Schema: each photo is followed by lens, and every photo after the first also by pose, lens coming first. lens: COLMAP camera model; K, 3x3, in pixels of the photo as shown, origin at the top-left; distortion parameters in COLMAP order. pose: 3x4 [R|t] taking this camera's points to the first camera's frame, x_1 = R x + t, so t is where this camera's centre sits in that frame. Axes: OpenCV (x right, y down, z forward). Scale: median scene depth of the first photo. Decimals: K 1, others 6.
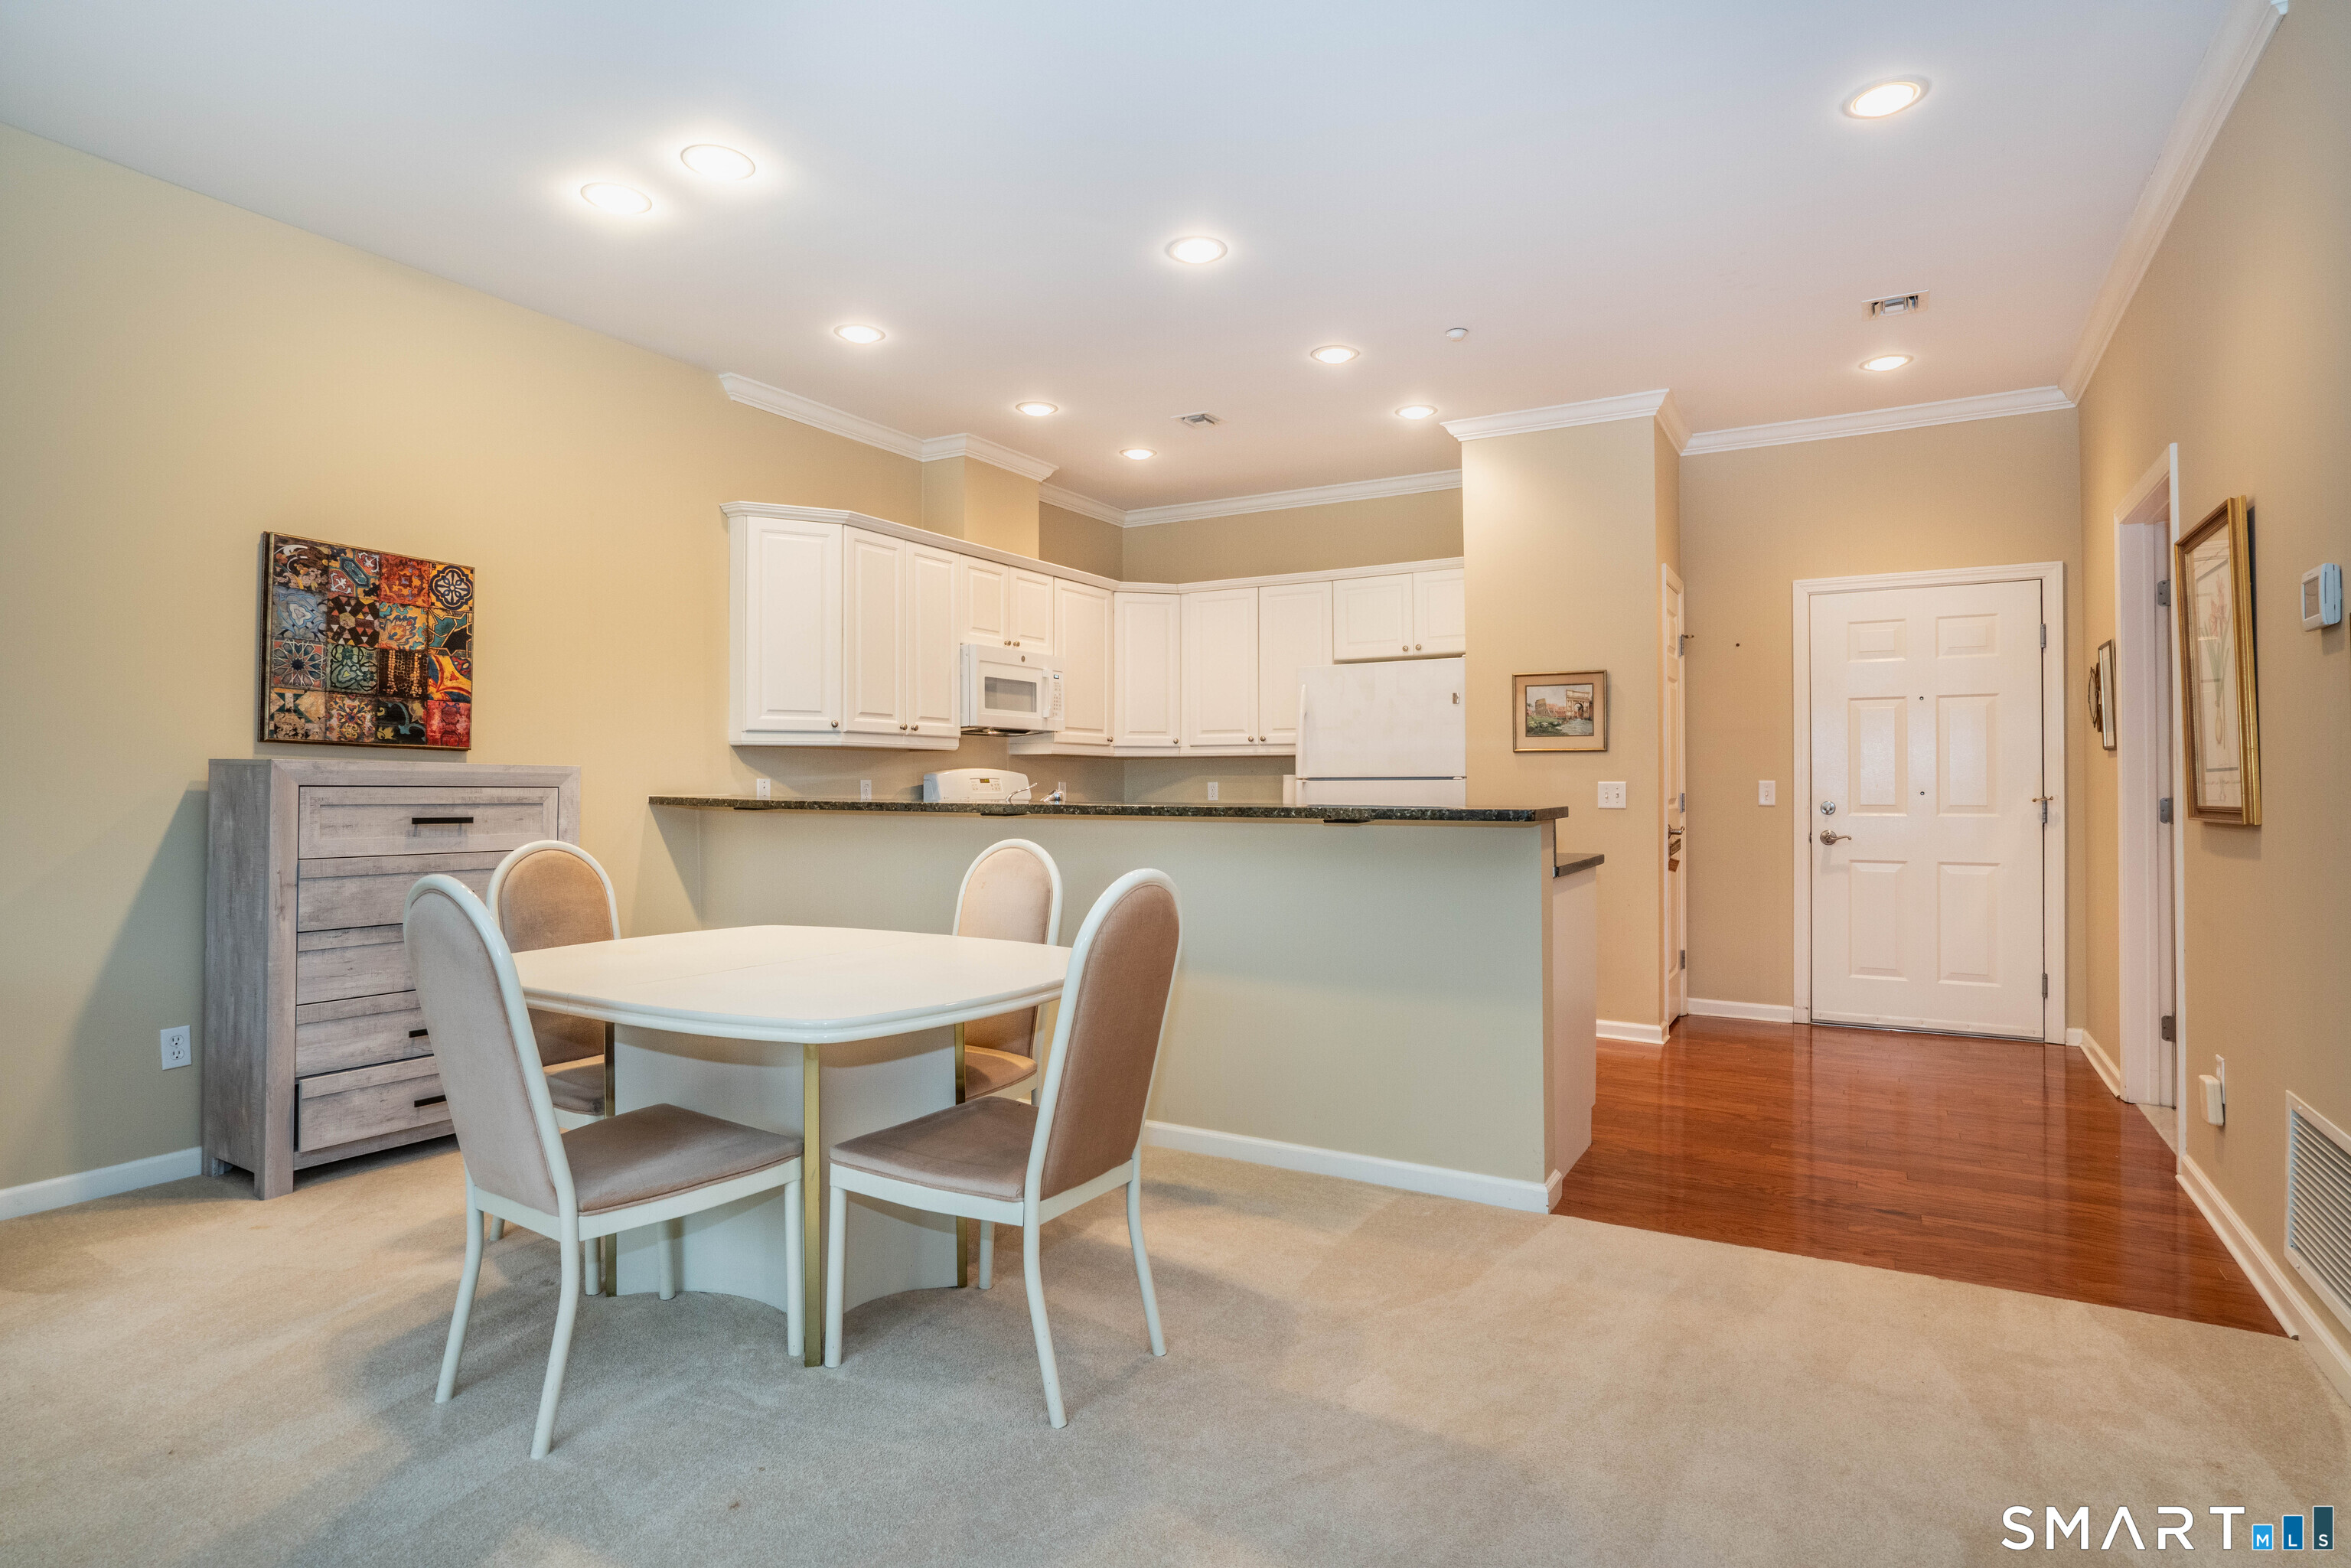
lens RADIAL K [[1190.8, 0, 1174.9], [0, 1190.8, 779.8], [0, 0, 1]] dist [-0.036551, 0.010620]
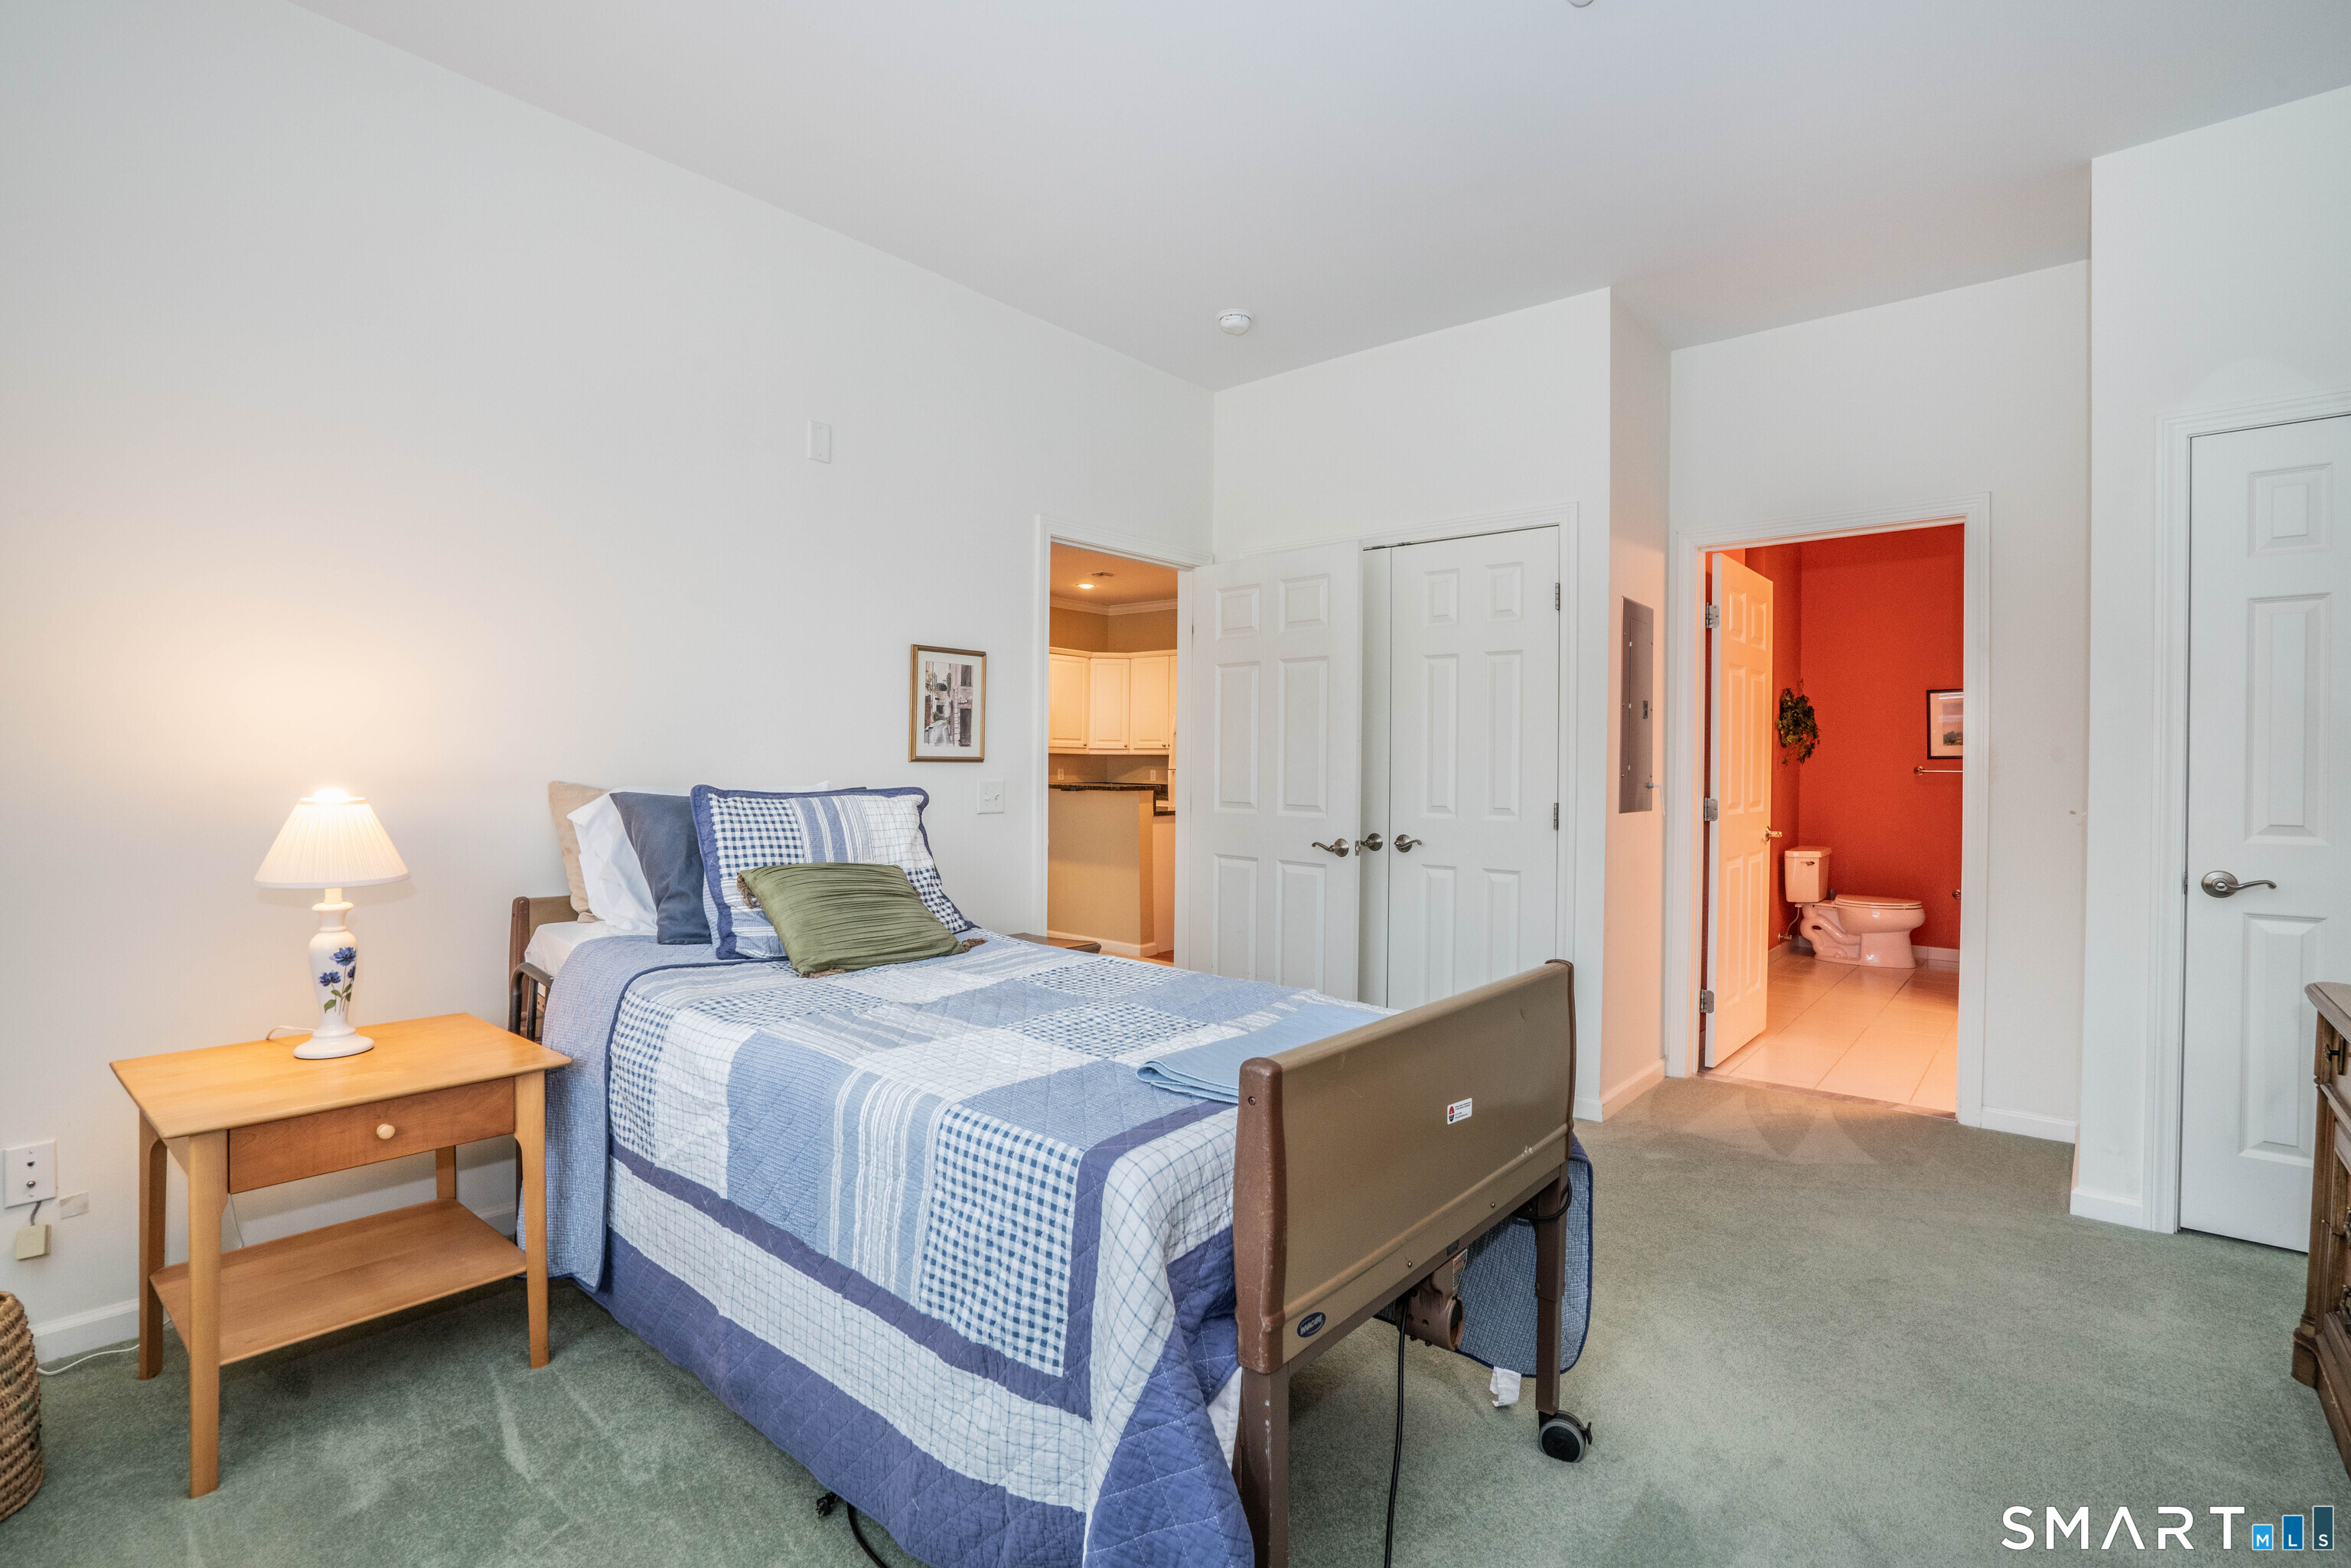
lens RADIAL K [[1101.3, 0, 1171.8], [0, 1101.3, 765.5], [0, 0, 1]] dist [-0.030926, 0.000525]
pose [[0.987909, 0.013938, -0.154404, 0.432011], [-0.013289, 0.999898, 0.005231, -0.018971], [0.154462, -0.003116, 0.987994, -0.730731]]
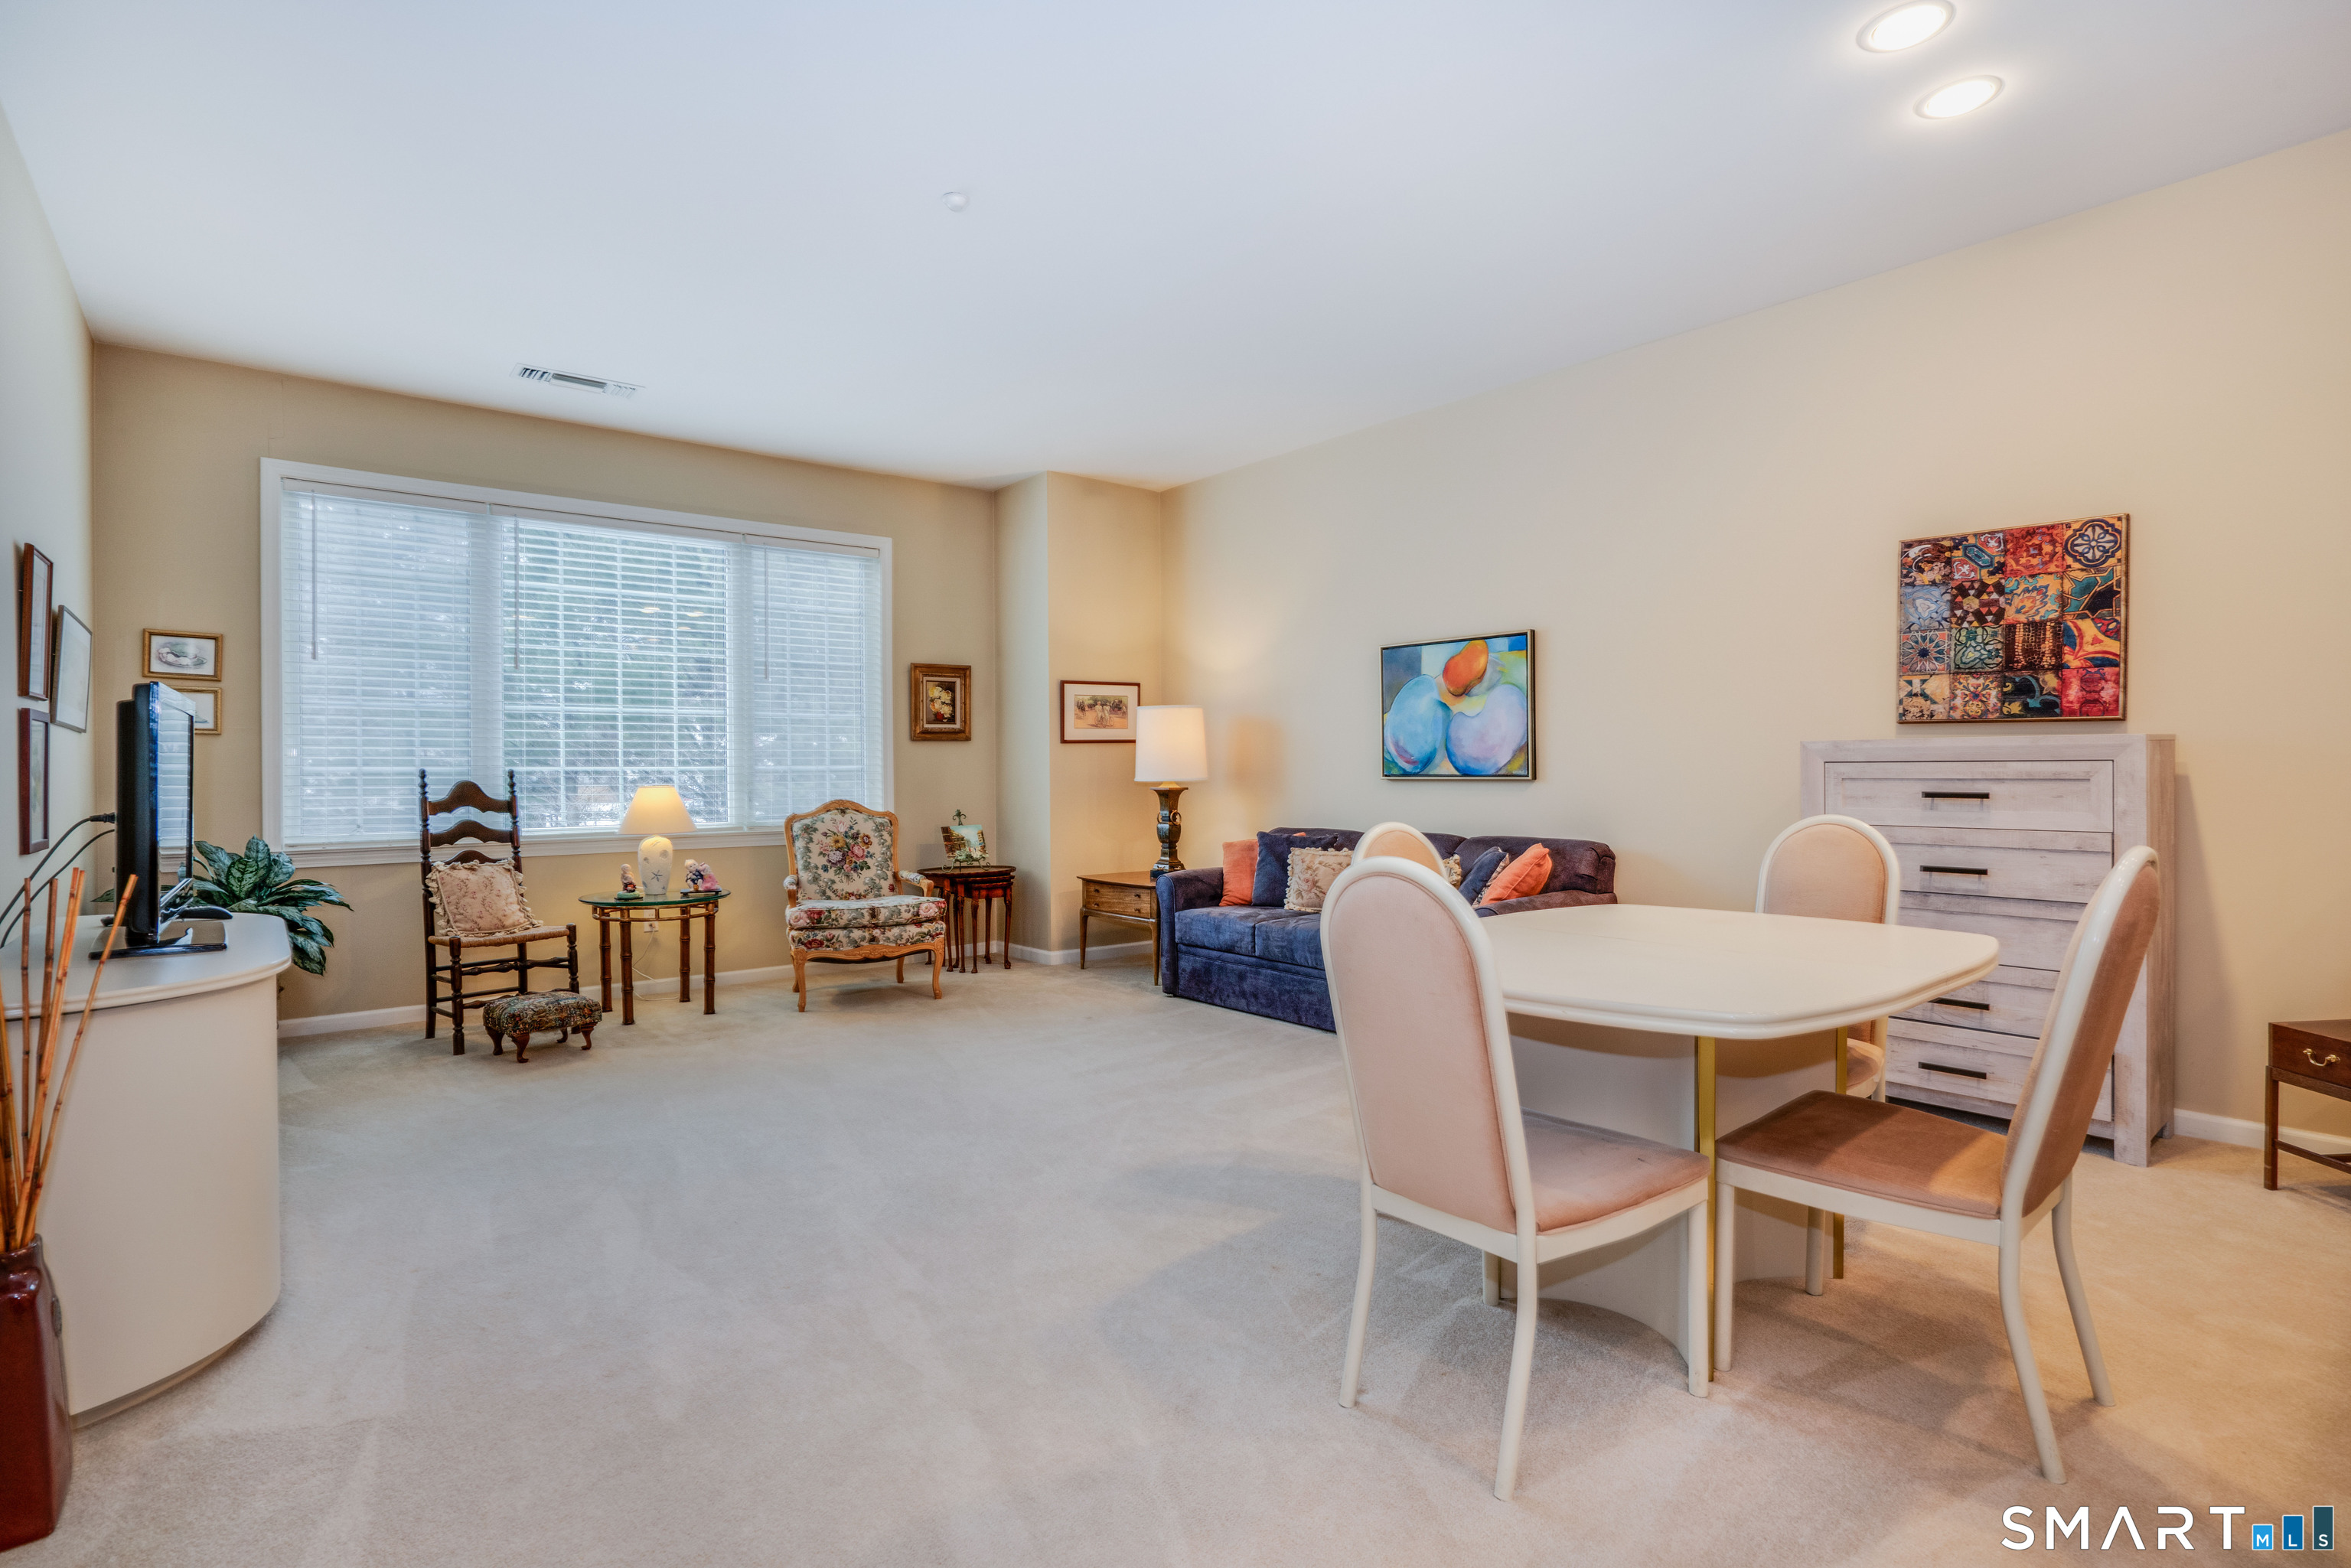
lens RADIAL K [[1125.5, 0, 1180.4], [0, 1125.5, 780.2], [0, 0, 1]] dist [-0.041472, 0.010311]
pose [[-0.323326, 0.008537, -0.946249, 0.334958], [0.013175, 0.999903, 0.004519, 0.006057], [0.946196, -0.011006, -0.323407, 0.474531]]
